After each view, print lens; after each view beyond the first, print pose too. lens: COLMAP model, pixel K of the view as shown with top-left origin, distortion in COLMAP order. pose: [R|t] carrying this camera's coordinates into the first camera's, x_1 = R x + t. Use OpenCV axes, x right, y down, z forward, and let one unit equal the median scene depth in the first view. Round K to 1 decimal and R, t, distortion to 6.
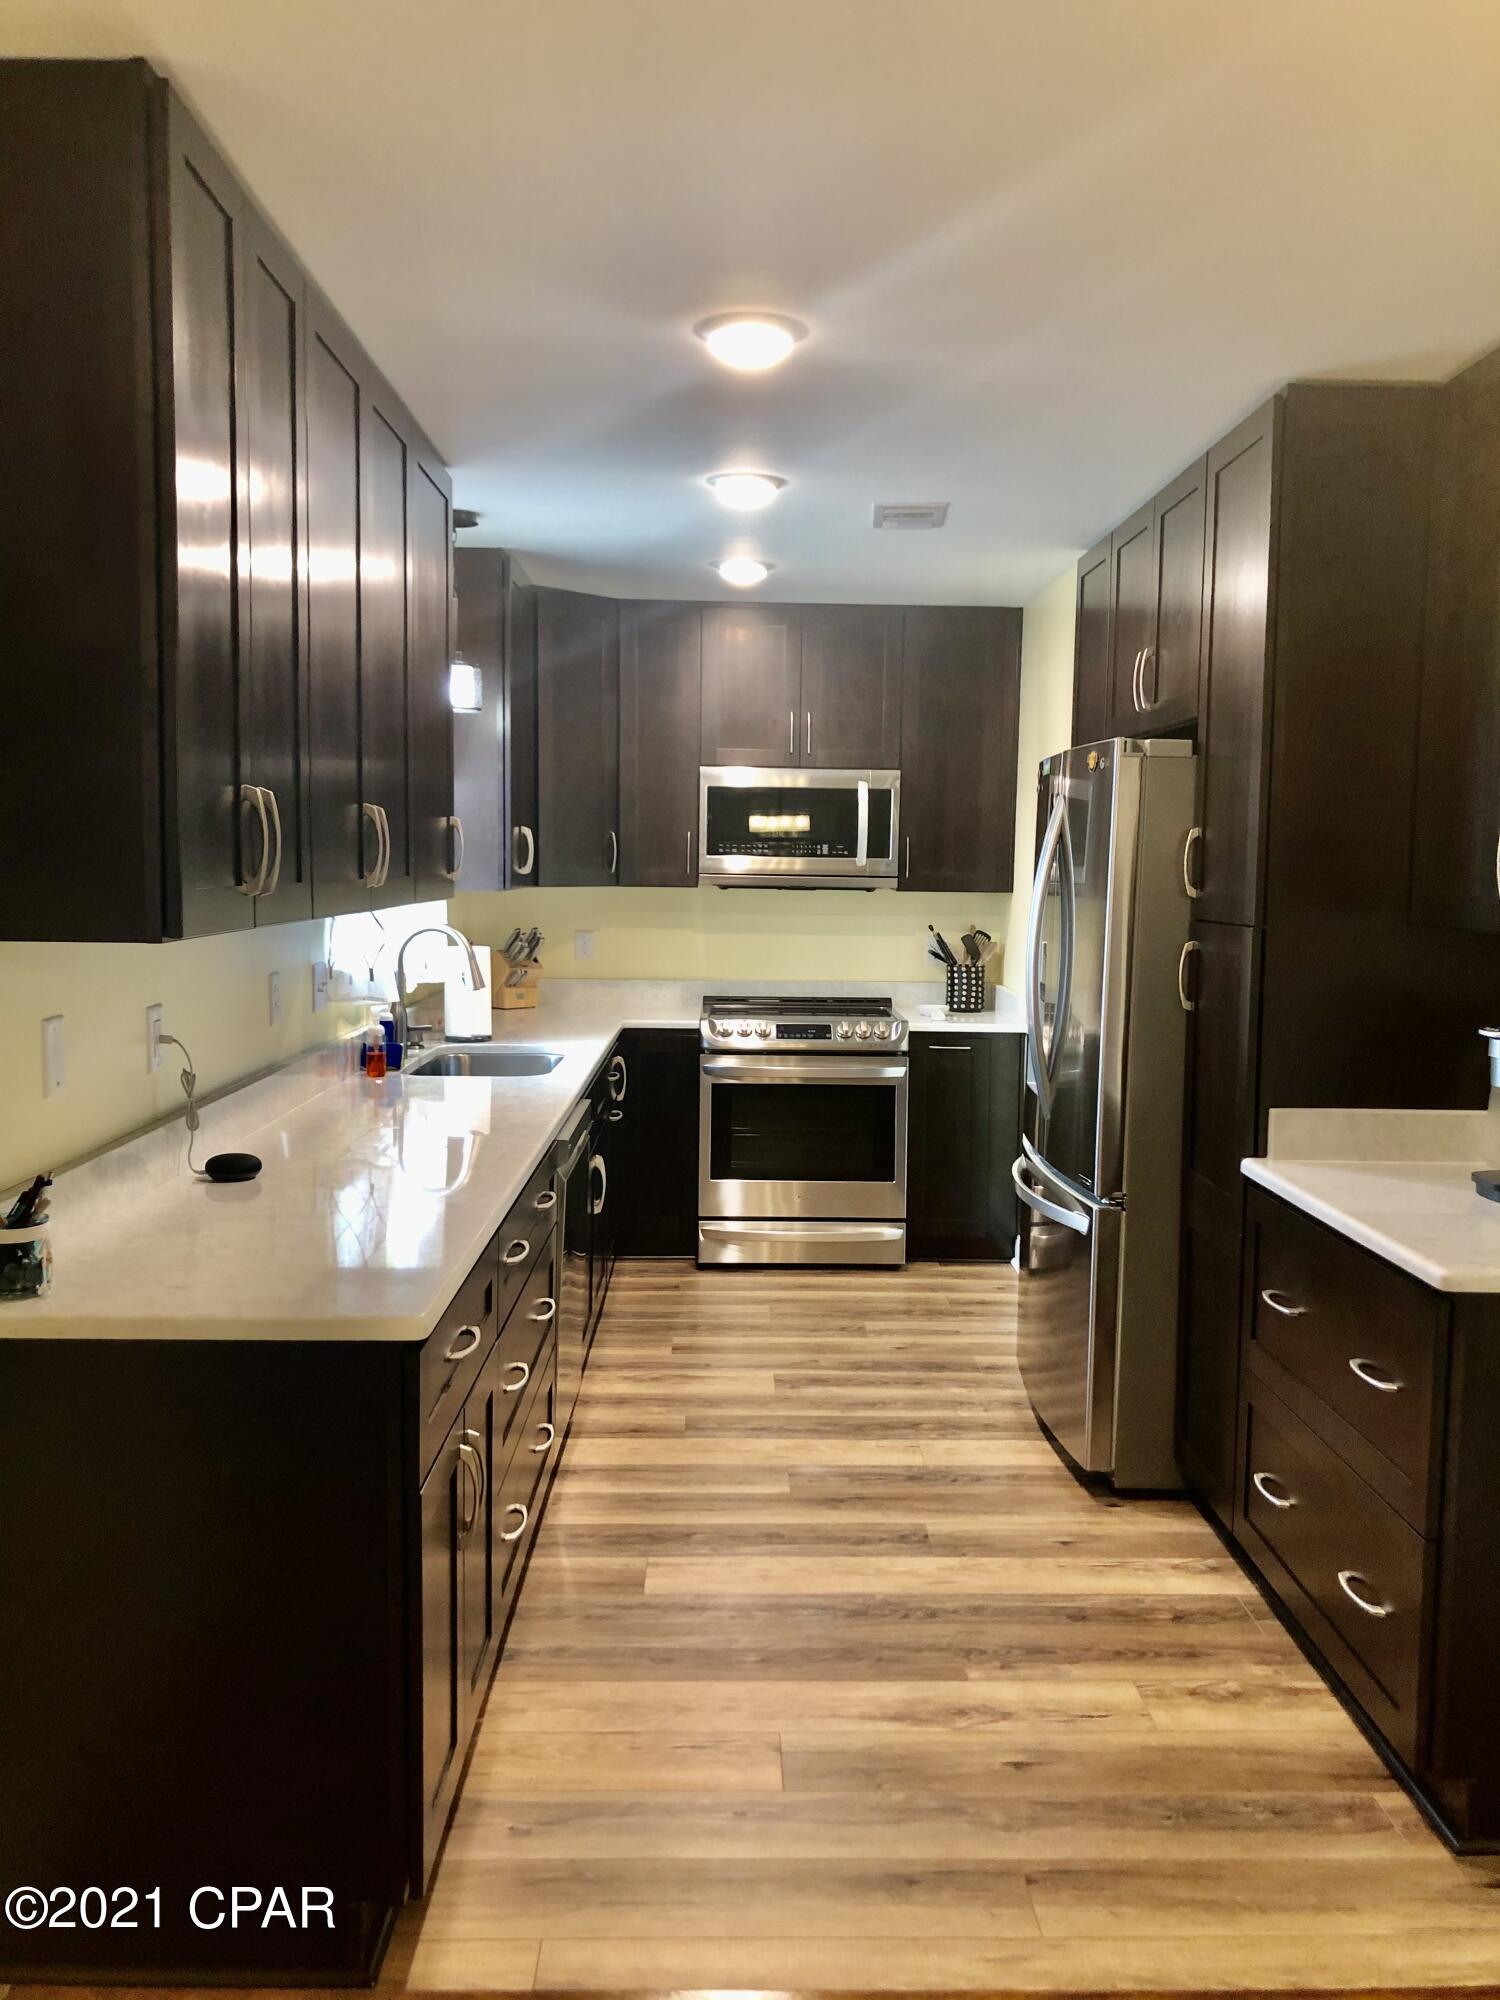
lens RADIAL K [[1643.2, 0, 752.0], [0, 1643.2, 1004.6], [0, 0, 1]] dist [0.019853, -0.009386]
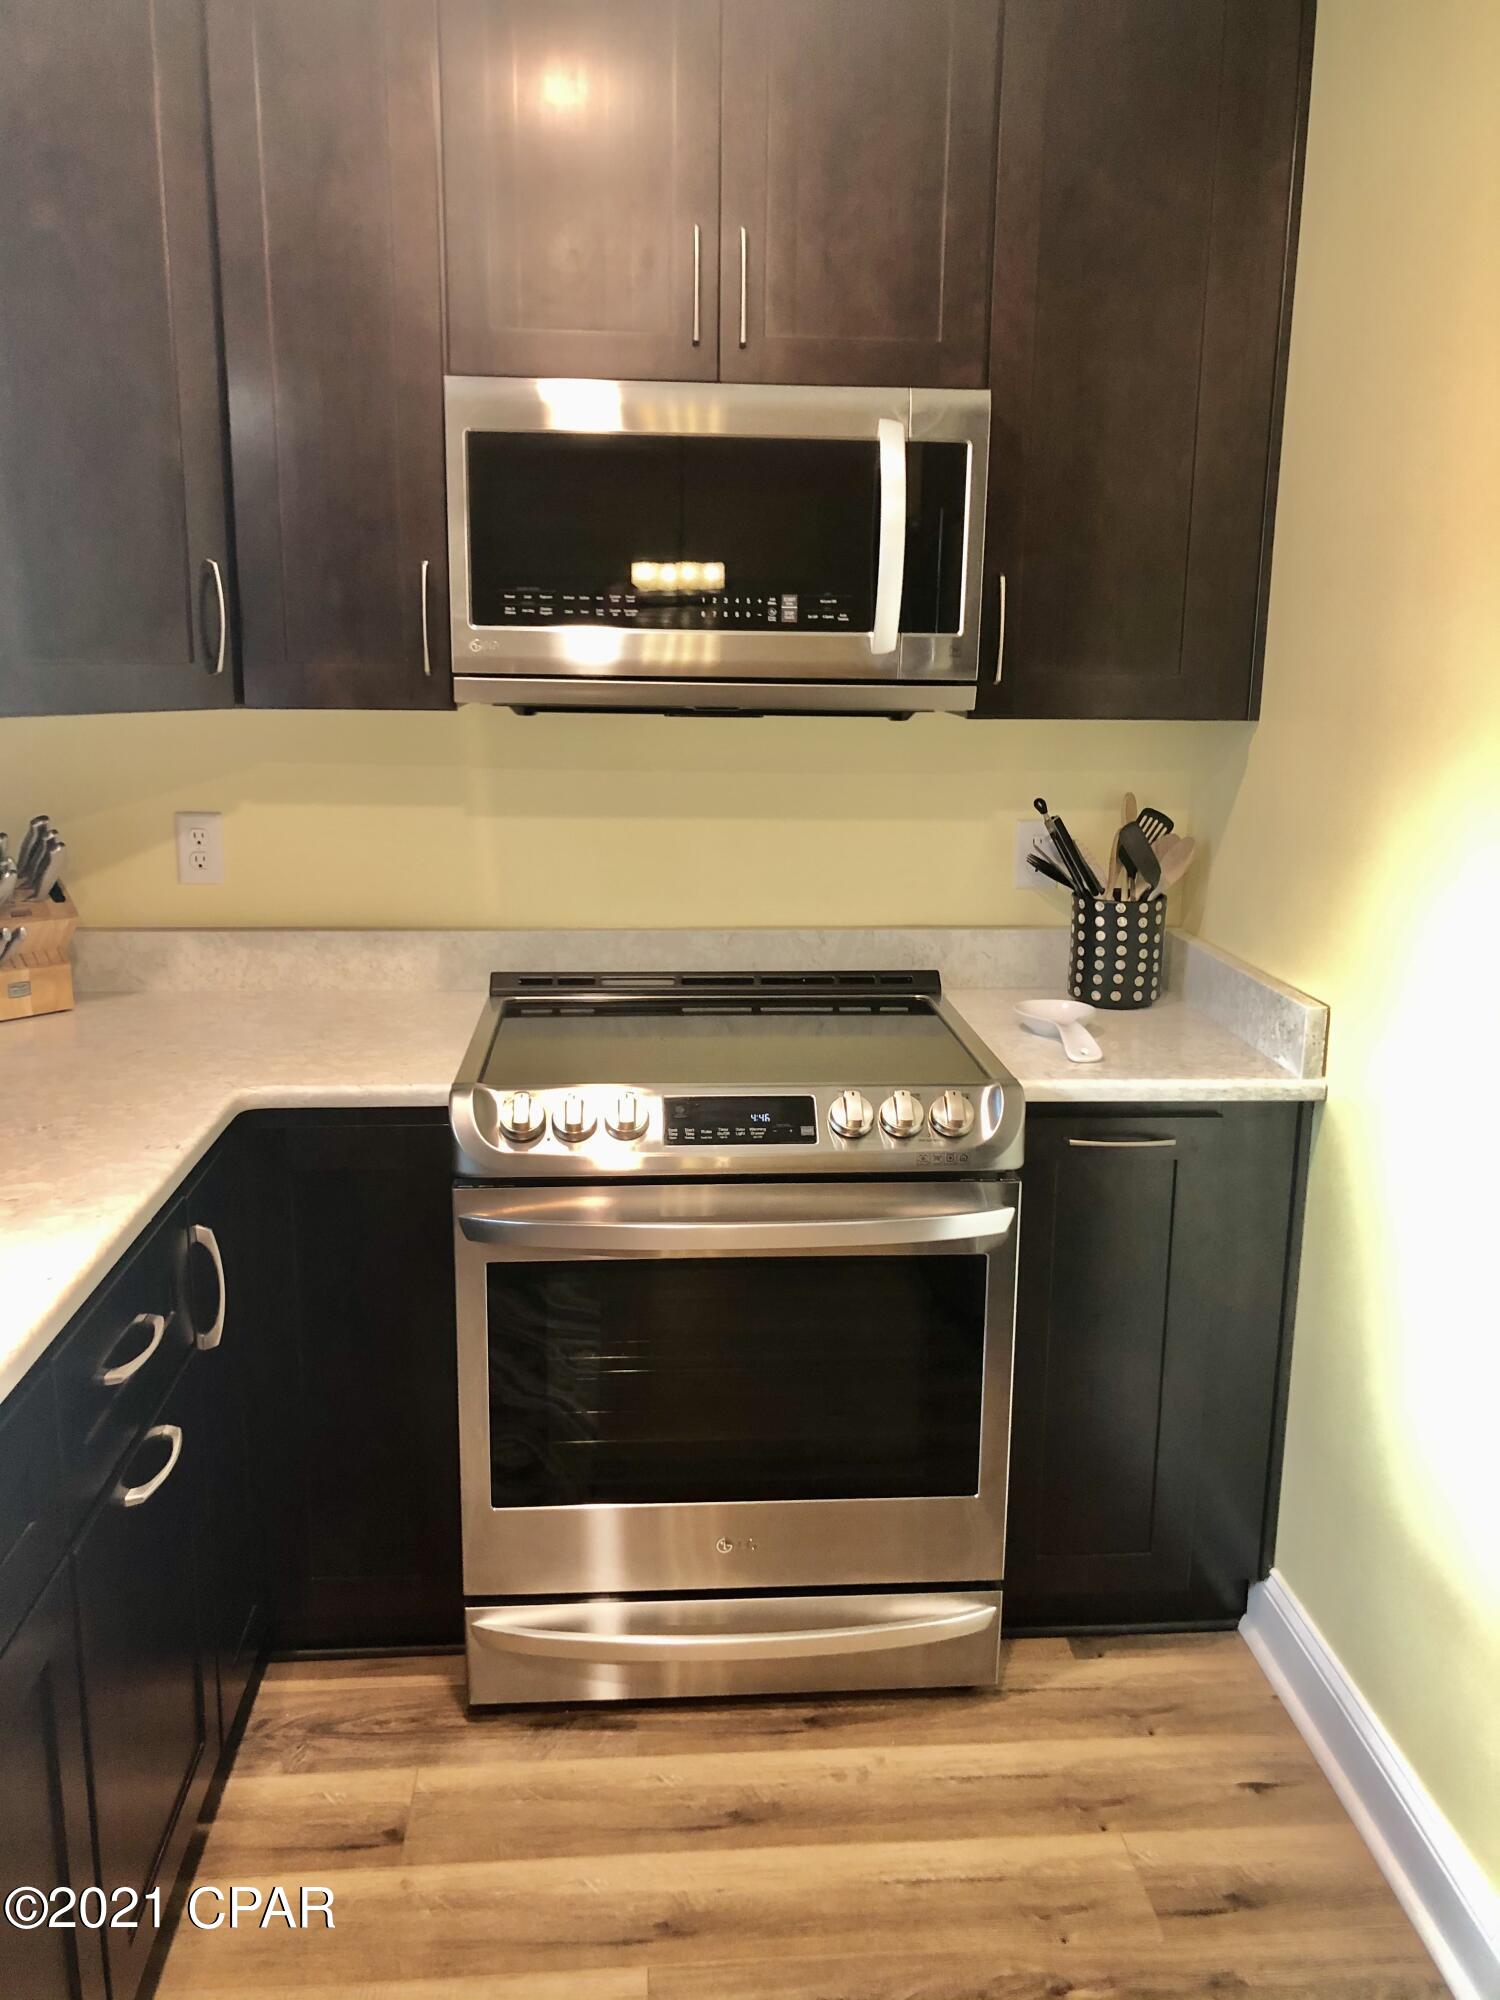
lens RADIAL K [[1643.2, 0, 750.8], [0, 1643.2, 995.5], [0, 0, 1]] dist [0.019853, -0.009386]
pose [[0.998558, -0.013573, 0.051934, 0.017101], [0.006628, 0.991277, 0.131626, -0.056826], [-0.053268, -0.131092, 0.989938, 0.623835]]
